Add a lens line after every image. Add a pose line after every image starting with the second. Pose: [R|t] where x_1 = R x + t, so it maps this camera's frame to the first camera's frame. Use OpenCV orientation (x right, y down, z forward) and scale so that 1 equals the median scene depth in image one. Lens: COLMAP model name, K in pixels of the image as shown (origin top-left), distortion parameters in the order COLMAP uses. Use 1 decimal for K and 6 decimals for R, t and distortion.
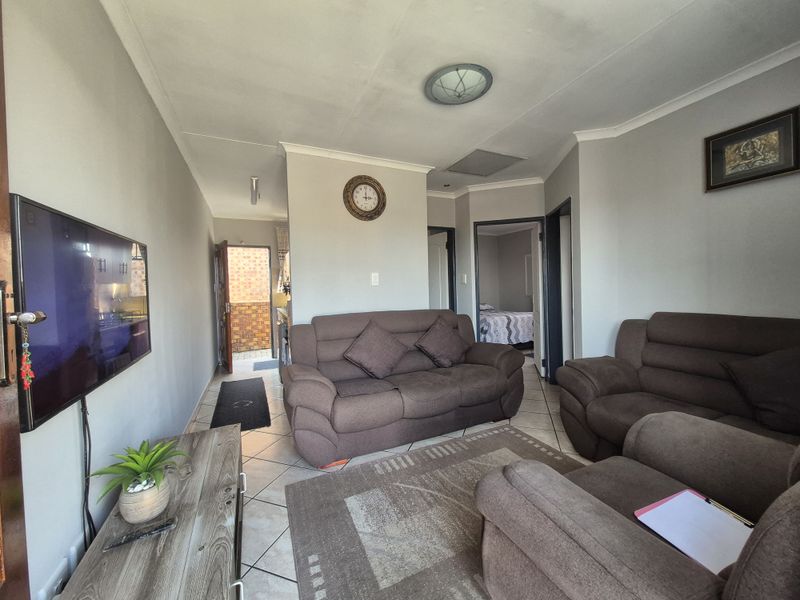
lens RADIAL K [[310.3, 0, 404.6], [0, 310.3, 290.9], [0, 0, 1]] dist [0.006776, -0.003145]
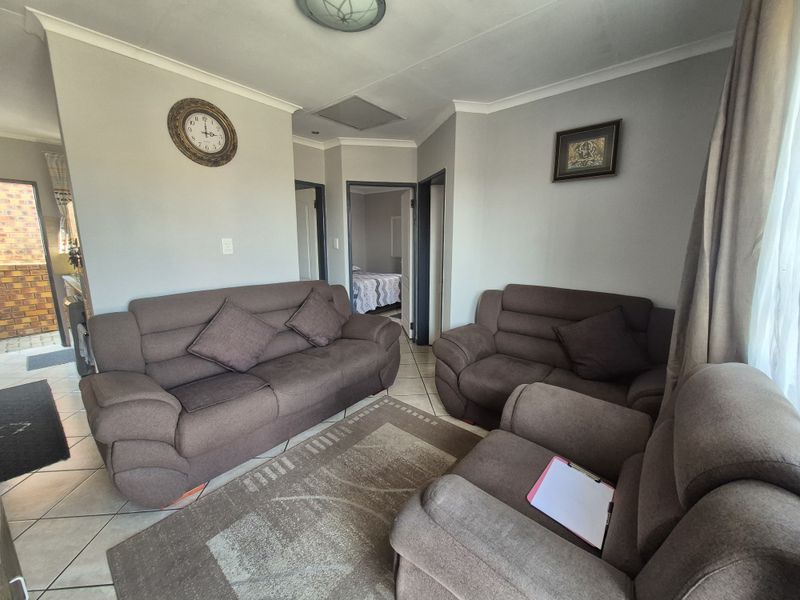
lens RADIAL K [[309.6, 0, 403.4], [0, 309.6, 291.3], [0, 0, 1]] dist [0.006043, -0.002940]
pose [[0.906544, -0.040813, 0.420133, -0.026258], [-0.021773, 0.989469, 0.143100, -0.048451], [-0.421549, -0.138874, 0.896109, 0.101857]]
